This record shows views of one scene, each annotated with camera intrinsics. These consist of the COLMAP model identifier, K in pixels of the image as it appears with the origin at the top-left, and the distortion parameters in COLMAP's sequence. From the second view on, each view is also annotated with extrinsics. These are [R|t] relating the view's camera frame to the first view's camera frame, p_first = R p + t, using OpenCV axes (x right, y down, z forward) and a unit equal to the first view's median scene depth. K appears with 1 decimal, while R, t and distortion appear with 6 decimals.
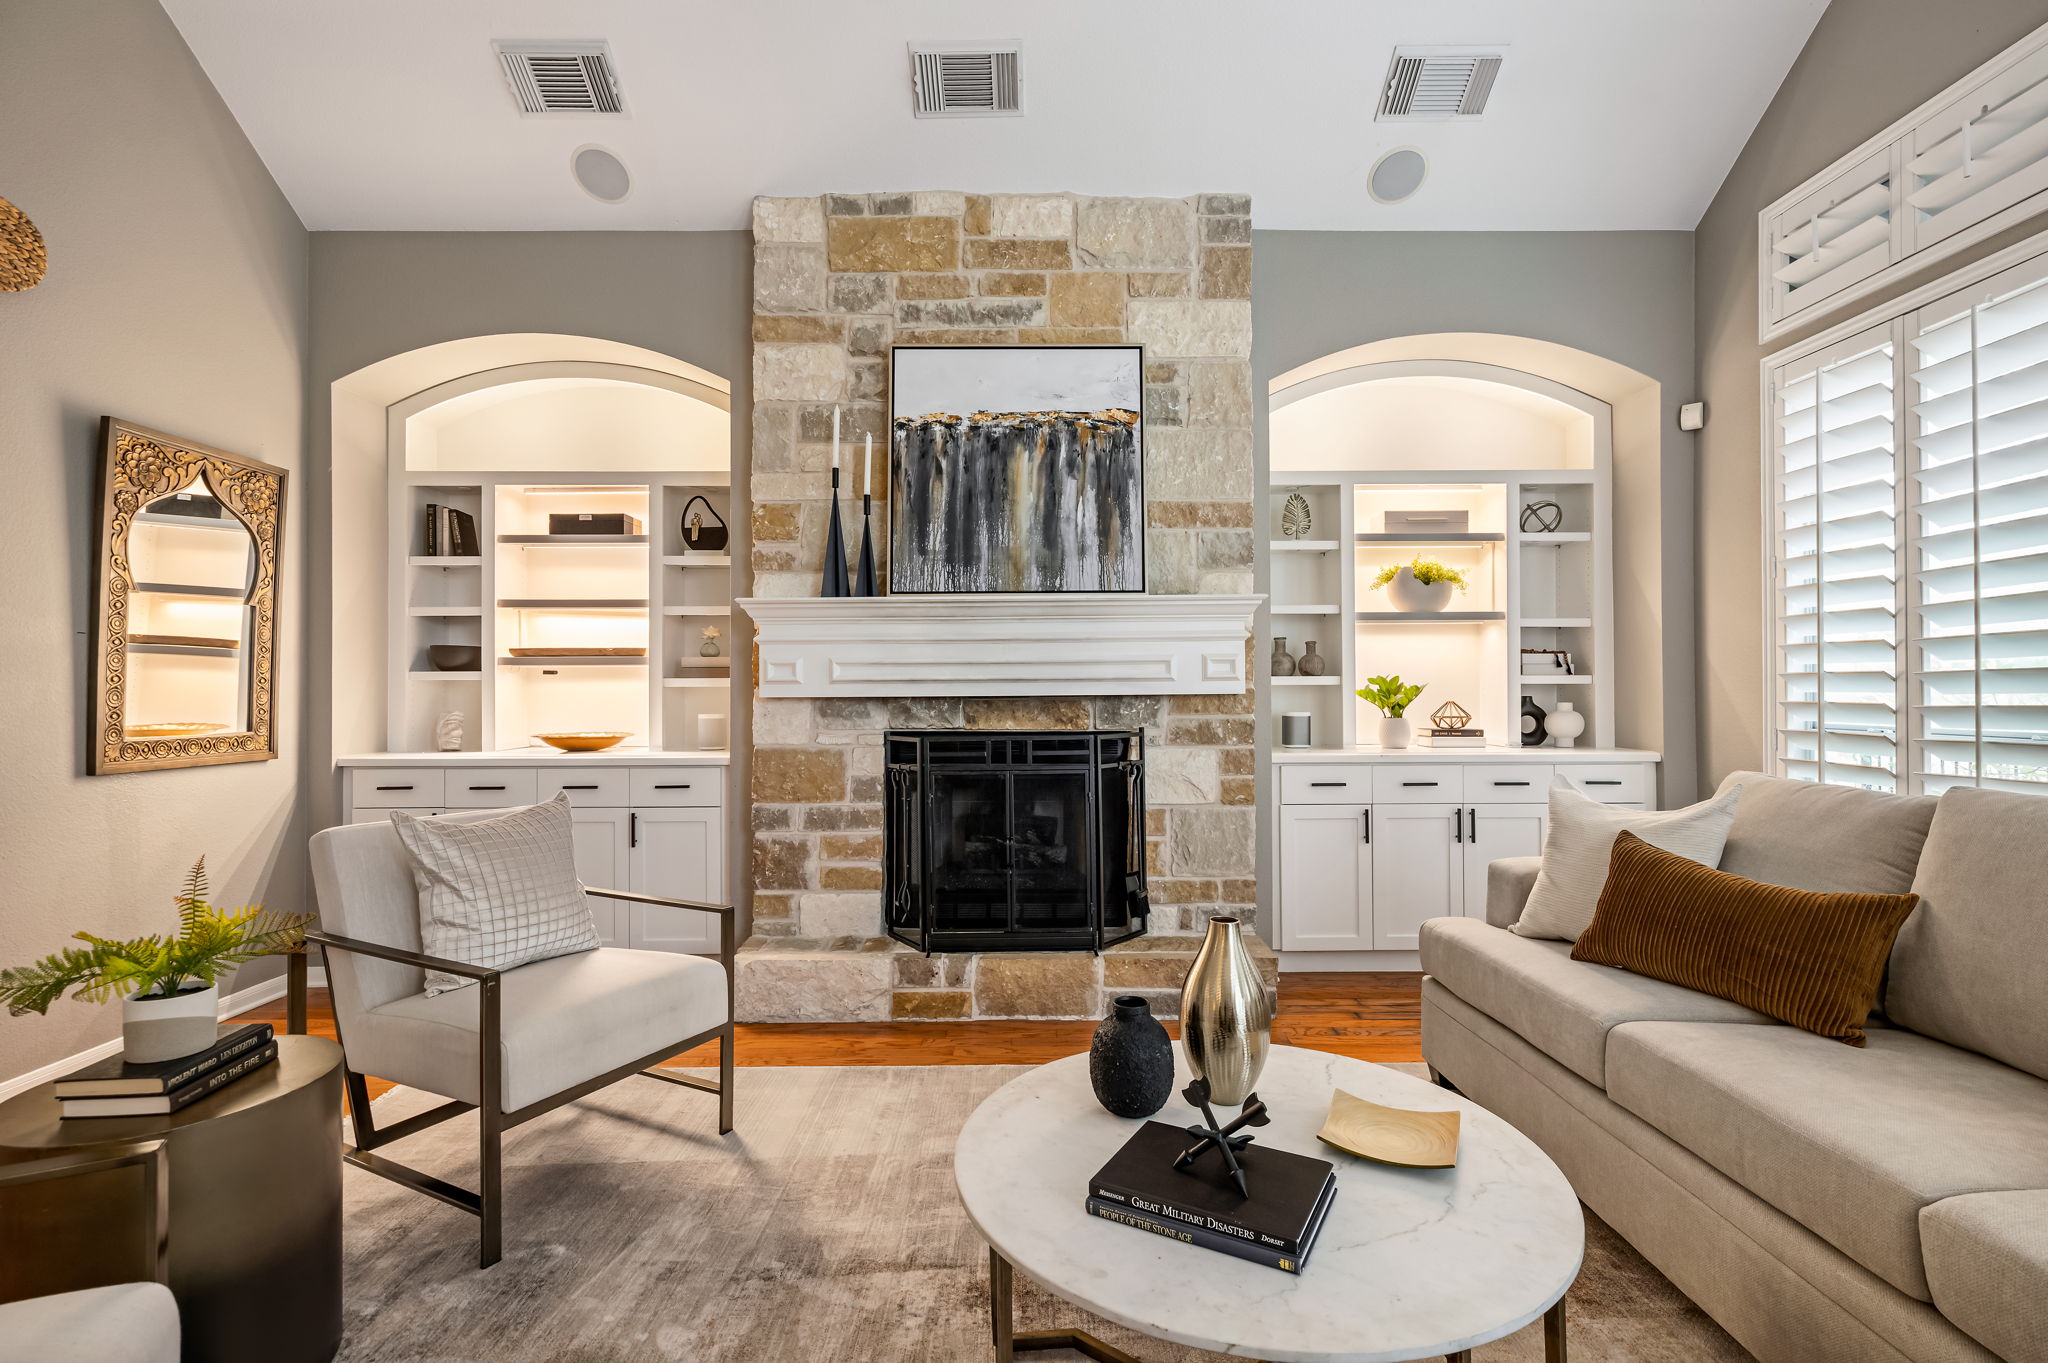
lens RADIAL K [[956.1, 0, 1024.0], [0, 956.1, 681.5], [0, 0, 1]] dist [0.003517, 0.000338]
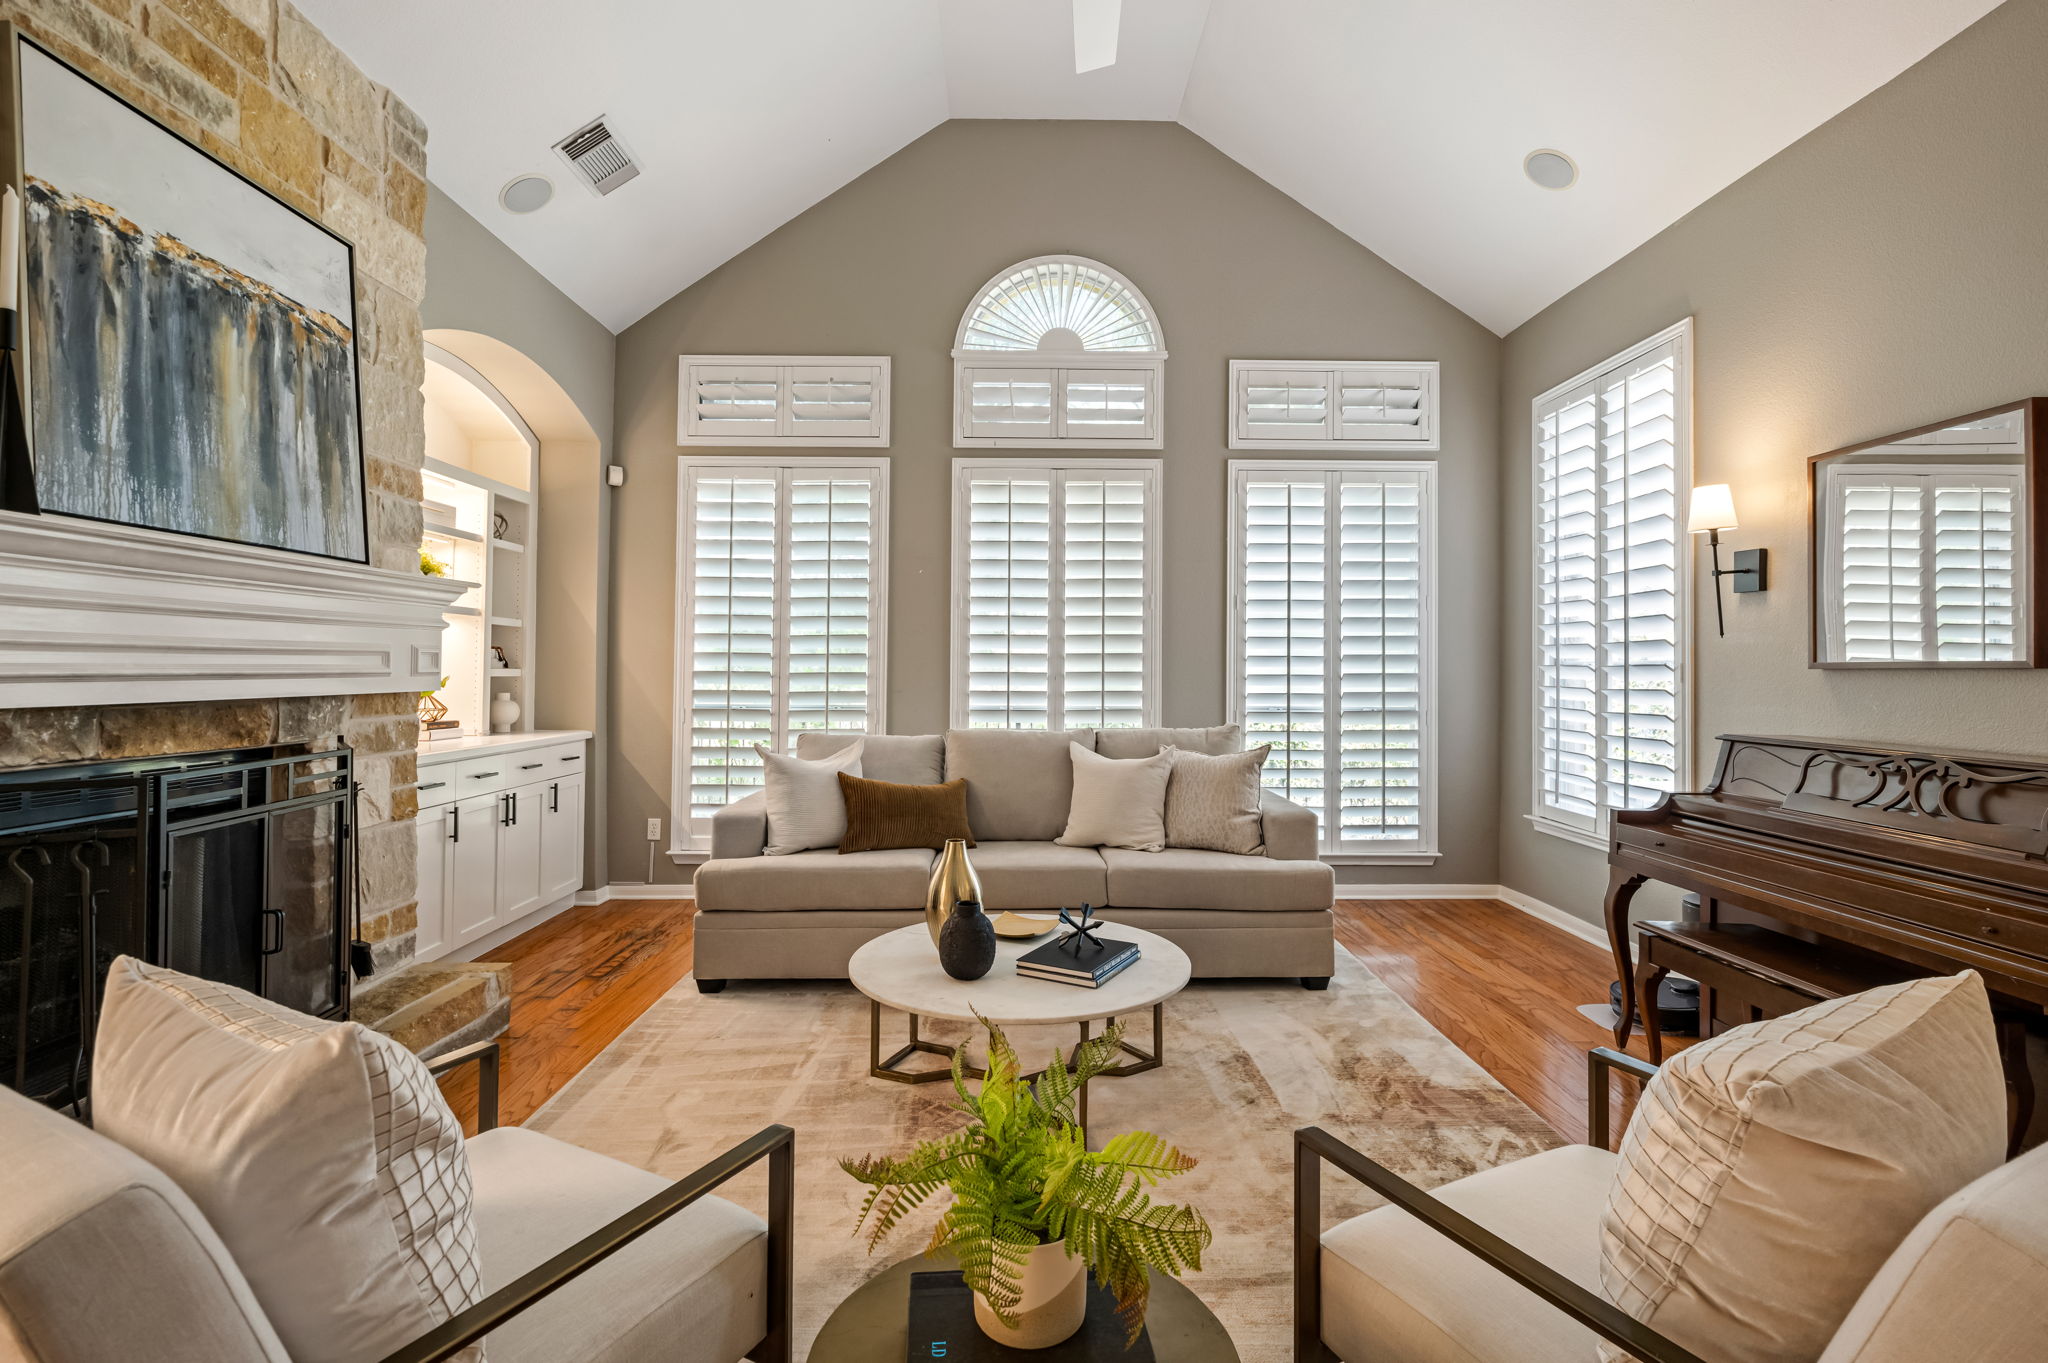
lens RADIAL K [[971.8, 0, 1028.6], [0, 971.8, 658.1], [0, 0, 1]] dist [0.001076, -0.000541]
pose [[-0.021387, 0.015931, 0.999644, -0.676411], [-0.013399, 0.999779, -0.016220, -0.009914], [-0.999681, -0.013741, -0.021169, 0.463173]]
